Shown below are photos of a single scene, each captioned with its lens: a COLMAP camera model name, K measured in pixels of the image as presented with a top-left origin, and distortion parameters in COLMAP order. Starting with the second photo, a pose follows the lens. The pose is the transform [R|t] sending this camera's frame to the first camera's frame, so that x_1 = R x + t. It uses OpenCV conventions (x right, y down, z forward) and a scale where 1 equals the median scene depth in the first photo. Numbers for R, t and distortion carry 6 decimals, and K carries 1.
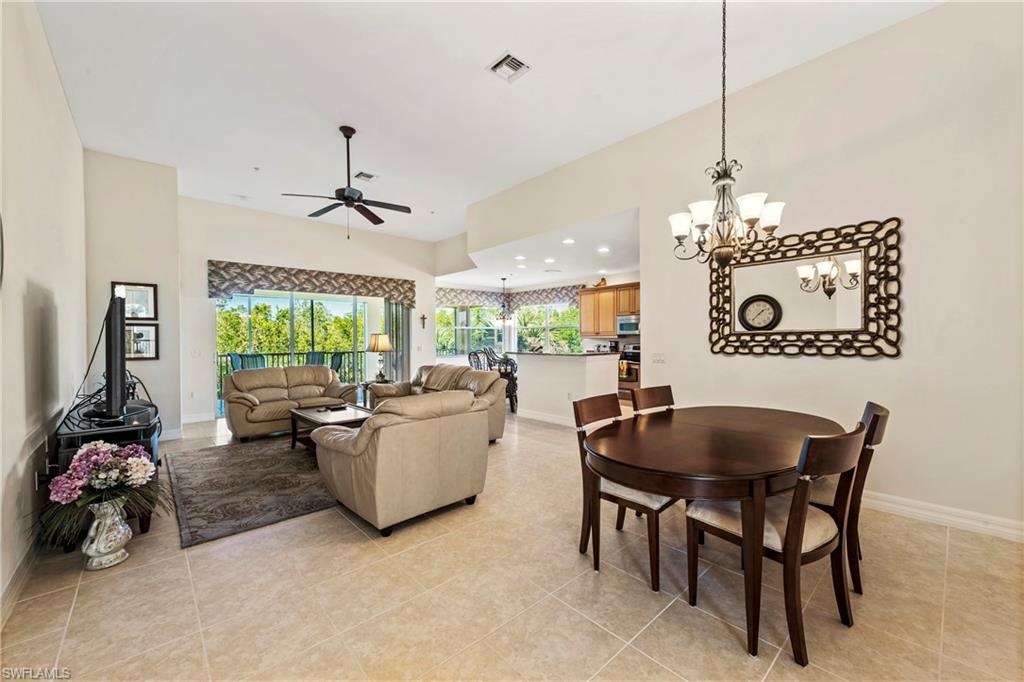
lens RADIAL K [[401.3, 0, 515.8], [0, 401.3, 343.1], [0, 0, 1]] dist [0.009842, -0.002062]
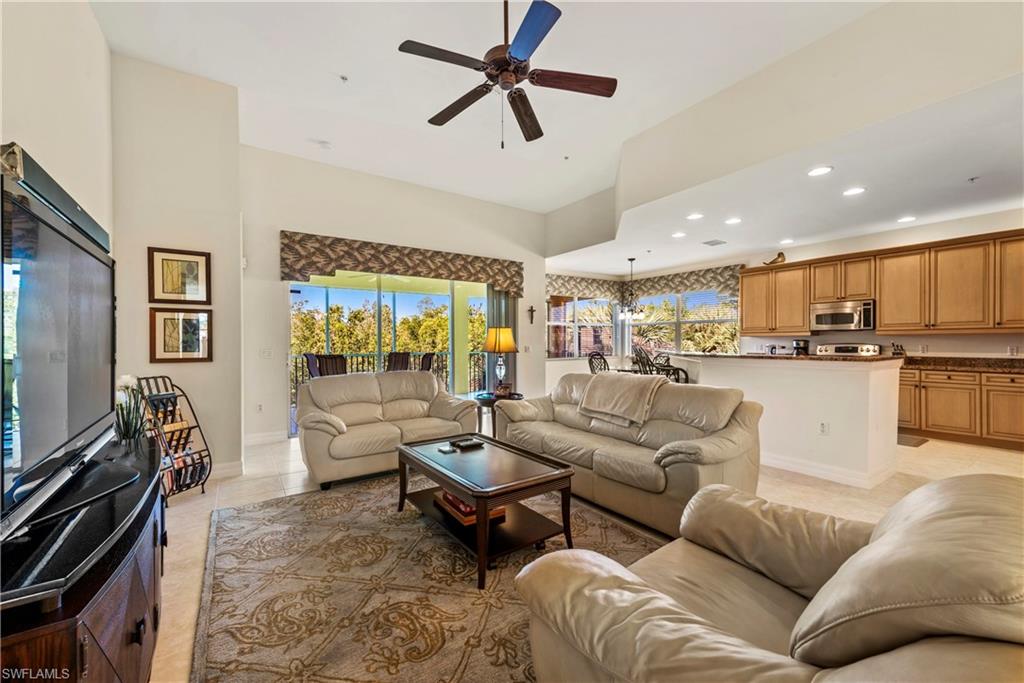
lens RADIAL K [[401.3, 0, 513.3], [0, 401.3, 343.8], [0, 0, 1]] dist [0.009842, -0.002062]
pose [[0.990193, 0.002854, -0.139675, -0.192814], [-0.003583, 0.999981, -0.004970, 0.008655], [0.139659, 0.005422, 0.990185, 0.270584]]
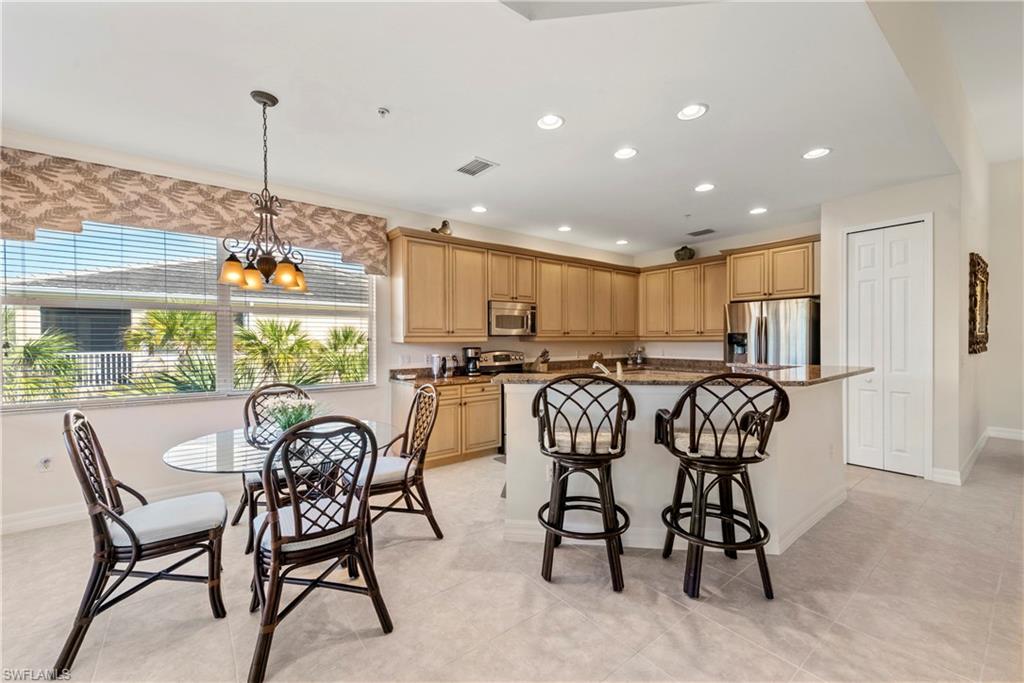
lens RADIAL K [[401.3, 0, 513.9], [0, 401.3, 339.9], [0, 0, 1]] dist [0.009842, -0.002062]
pose [[0.104253, 0.002745, 0.994547, -0.332661], [0.012774, 0.999910, -0.004098, -0.014312], [-0.994469, 0.013132, 0.104209, 1.074806]]
